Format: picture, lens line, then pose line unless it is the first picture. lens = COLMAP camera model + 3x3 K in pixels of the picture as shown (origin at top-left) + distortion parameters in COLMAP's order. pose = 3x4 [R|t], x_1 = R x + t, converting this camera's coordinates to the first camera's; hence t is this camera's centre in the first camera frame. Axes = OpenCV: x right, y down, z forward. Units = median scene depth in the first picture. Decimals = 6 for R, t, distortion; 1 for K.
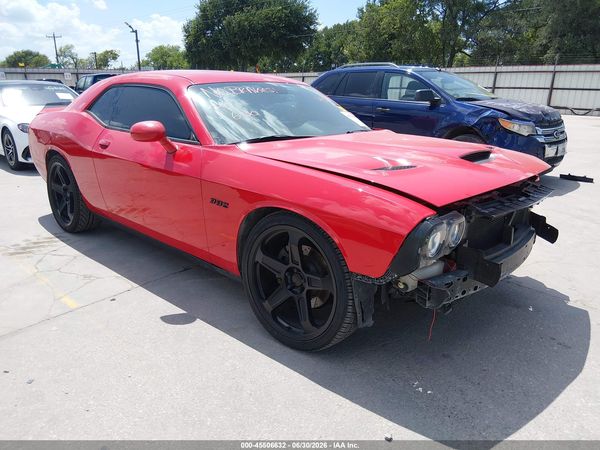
lens RADIAL K [[467.1, 0, 296.5], [0, 467.1, 225.3], [0, 0, 1]] dist [0.049564, -0.100662]
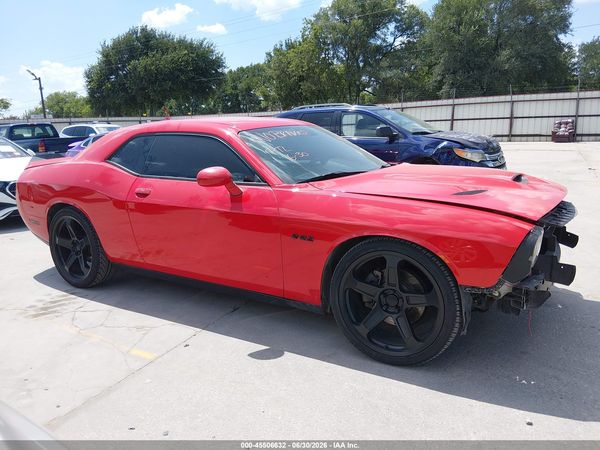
lens RADIAL K [[467.1, 0, 302.3], [0, 467.1, 226.2], [0, 0, 1]] dist [0.049564, -0.100662]
pose [[0.978264, -0.082091, 0.190420, -0.164663], [0.096483, 0.993039, -0.067568, -0.001043], [-0.183548, 0.084471, 0.979375, -0.020637]]
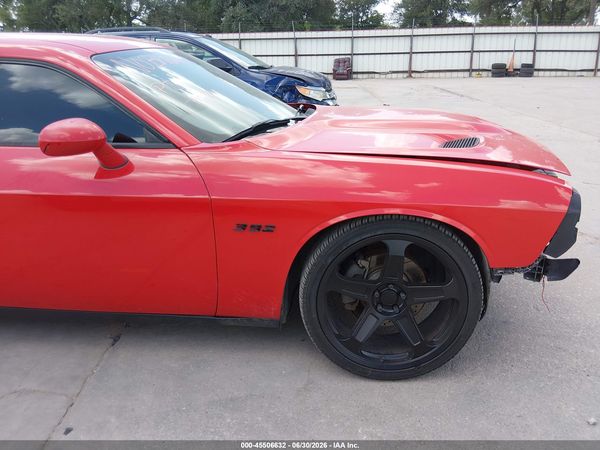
lens RADIAL K [[467.1, 0, 310.4], [0, 467.1, 229.0], [0, 0, 1]] dist [0.049564, -0.100662]
pose [[0.777346, -0.234292, 0.583815, -0.225523], [0.195769, 0.972070, 0.129439, -0.053577], [-0.597835, 0.013674, 0.801502, 0.179772]]
